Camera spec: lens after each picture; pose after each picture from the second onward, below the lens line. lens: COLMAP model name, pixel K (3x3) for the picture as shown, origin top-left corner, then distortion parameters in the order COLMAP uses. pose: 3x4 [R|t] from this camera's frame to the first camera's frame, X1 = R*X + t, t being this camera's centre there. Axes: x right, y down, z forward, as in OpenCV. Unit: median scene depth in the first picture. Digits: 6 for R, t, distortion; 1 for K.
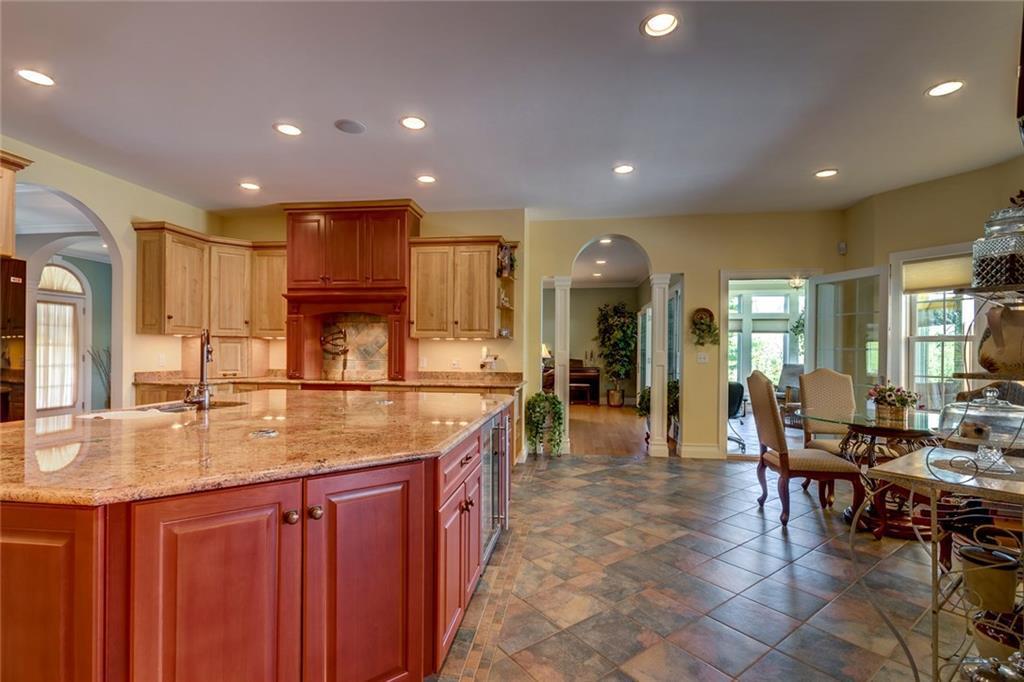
lens RADIAL K [[472.1, 0, 512.8], [0, 472.1, 347.7], [0, 0, 1]] dist [-0.003505, -0.000733]
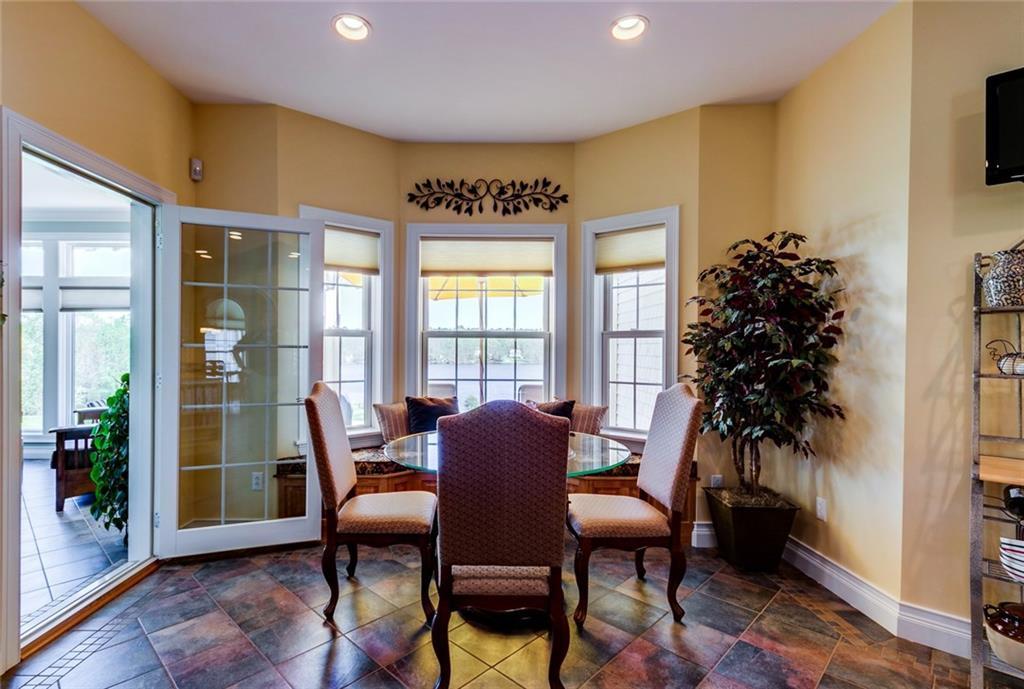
lens RADIAL K [[508.8, 0, 477.3], [0, 508.8, 350.6], [0, 0, 1]] dist [0.000907, 0.000035]
pose [[-0.142837, -0.002198, 0.989744, 0.035990], [-0.010625, 0.999943, 0.000687, 0.005860], [-0.989689, -0.010417, -0.142852, 0.752048]]
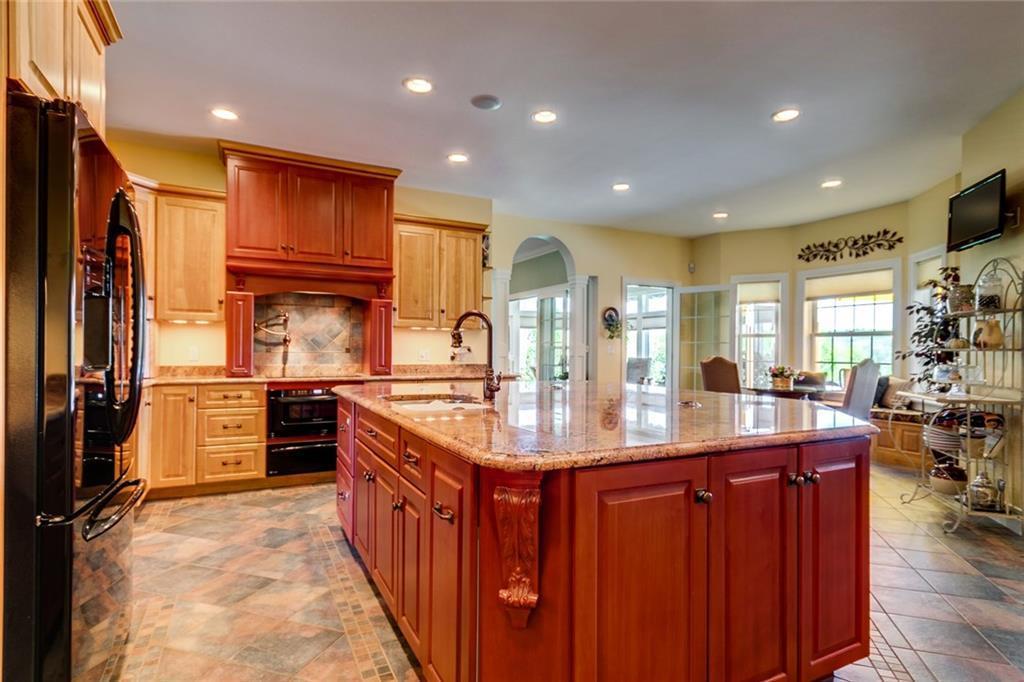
lens RADIAL K [[524.2, 0, 512.0], [0, 524.2, 341.0], [0, 0, 1]] dist [0.002370, 0.000154]
pose [[0.819407, 0.007849, 0.573158, -0.580703], [-0.005221, 0.999967, -0.006230, 0.011115], [-0.573188, 0.002113, 0.819421, 0.067907]]
